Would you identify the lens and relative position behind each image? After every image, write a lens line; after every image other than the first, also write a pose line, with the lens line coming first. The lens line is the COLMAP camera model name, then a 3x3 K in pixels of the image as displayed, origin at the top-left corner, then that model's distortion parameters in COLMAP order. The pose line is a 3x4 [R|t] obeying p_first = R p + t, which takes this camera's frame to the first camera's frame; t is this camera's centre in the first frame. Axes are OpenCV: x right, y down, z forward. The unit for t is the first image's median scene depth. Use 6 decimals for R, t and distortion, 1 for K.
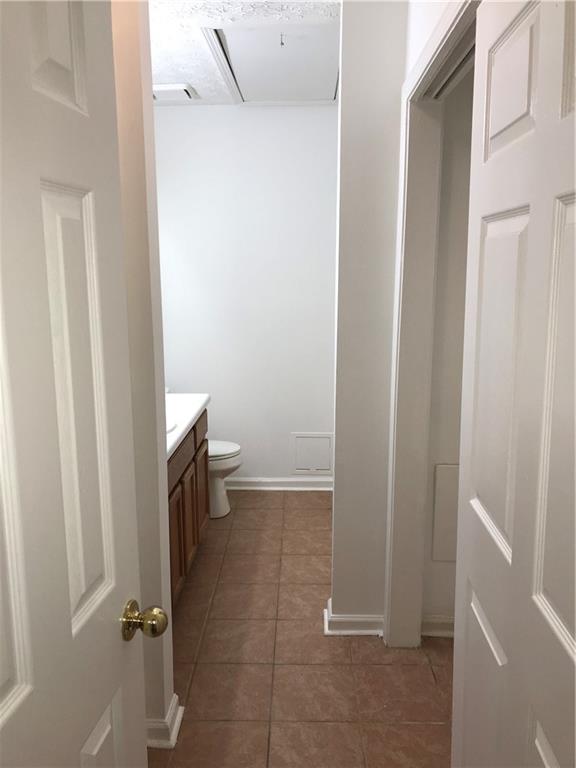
lens RADIAL K [[625.7, 0, 288.2], [0, 625.7, 382.6], [0, 0, 1]] dist [0.037723, -0.037894]
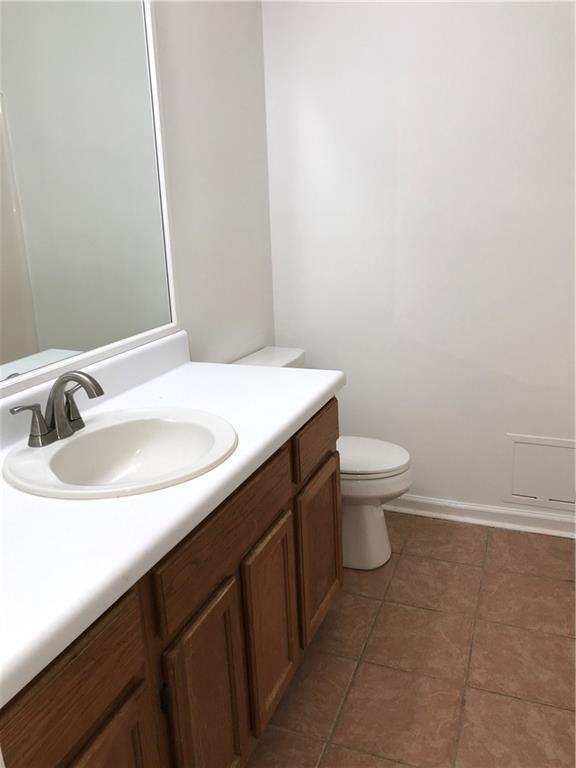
lens RADIAL K [[625.7, 0, 295.5], [0, 625.7, 426.7], [0, 0, 1]] dist [0.037723, -0.037894]
pose [[0.944372, 0.078169, -0.319455, 0.004877], [-0.026506, 0.986273, 0.162982, -0.016117], [0.327810, -0.145448, 0.933480, 0.471664]]
